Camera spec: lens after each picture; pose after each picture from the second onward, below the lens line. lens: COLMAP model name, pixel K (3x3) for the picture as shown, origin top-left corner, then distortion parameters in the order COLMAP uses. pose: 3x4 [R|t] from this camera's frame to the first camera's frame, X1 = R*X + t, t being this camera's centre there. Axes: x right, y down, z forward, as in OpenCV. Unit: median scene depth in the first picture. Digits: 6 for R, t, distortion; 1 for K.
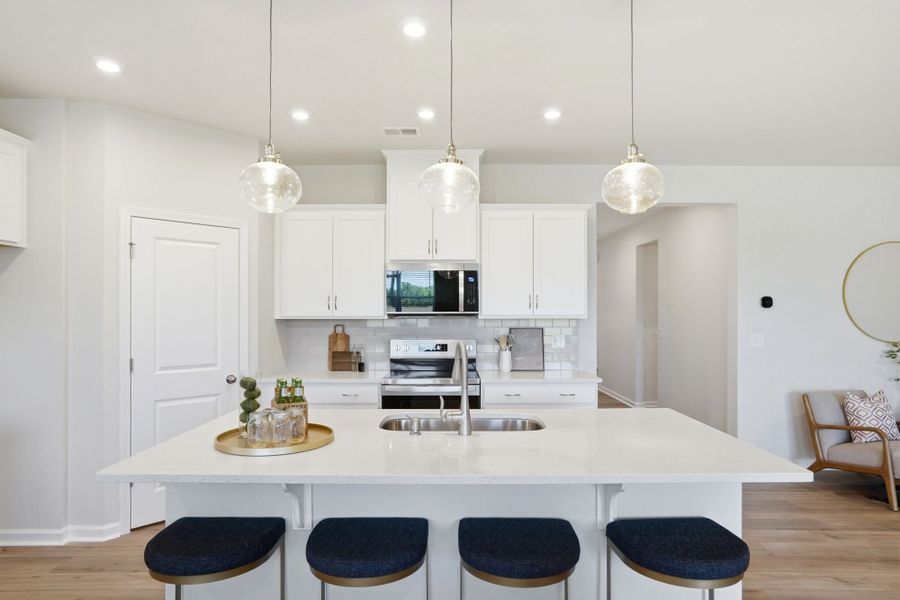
lens RADIAL K [[515.8, 0, 449.5], [0, 515.8, 311.1], [0, 0, 1]] dist [-0.001479, 0.000009]
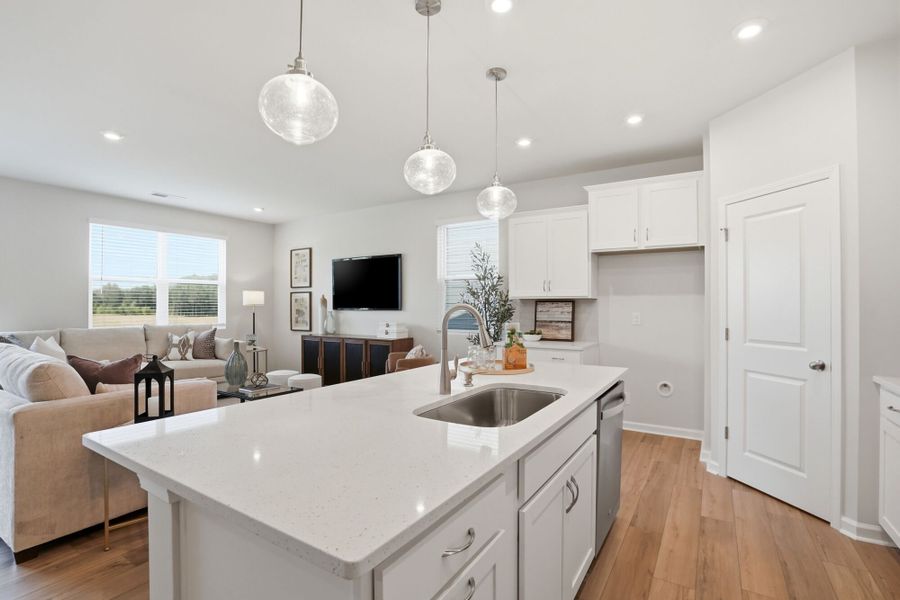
lens RADIAL K [[423.3, 0, 450.0], [0, 423.3, 300.0], [0, 0, 1]] dist [-0.057184, 0.031731]
pose [[-0.529818, -0.006666, -0.848085, 0.393631], [0.003595, 0.999942, -0.010106, 0.028762], [0.848104, -0.008403, -0.529763, 0.759708]]
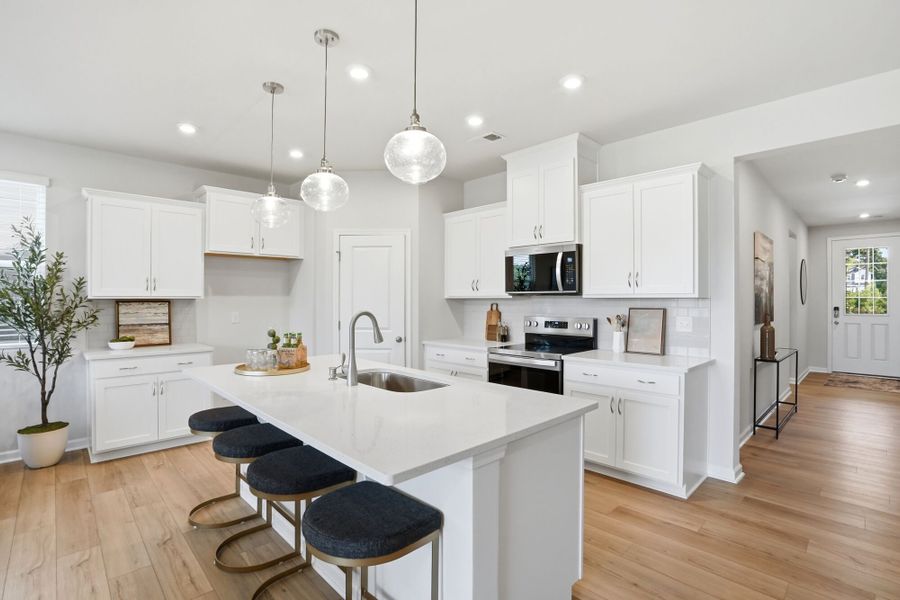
lens RADIAL K [[424.4, 0, 453.9], [0, 424.4, 299.6], [0, 0, 1]] dist [-0.055200, 0.018645]
pose [[0.705714, 0.001113, -0.708496, 0.481552], [0.001326, 0.999995, 0.002892, 0.016031], [0.708496, -0.002981, 0.705709, 0.233573]]
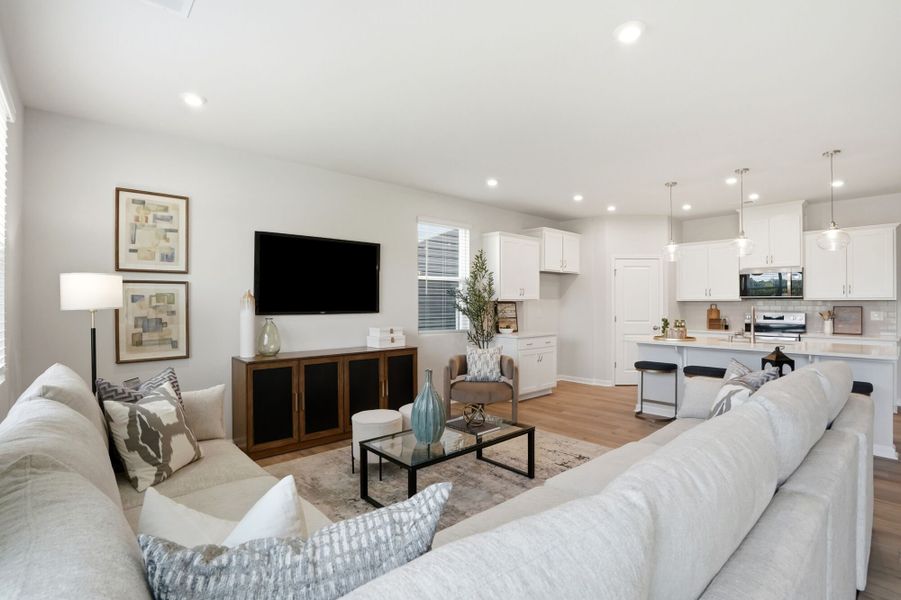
lens RADIAL K [[424.9, 0, 454.4], [0, 424.9, 299.6], [0, 0, 1]] dist [-0.055200, 0.018645]
pose [[0.677958, -0.005844, -0.735078, 0.276321], [0.001654, 0.999978, -0.006425, 0.020293], [0.735099, 0.003141, 0.677953, -0.749117]]
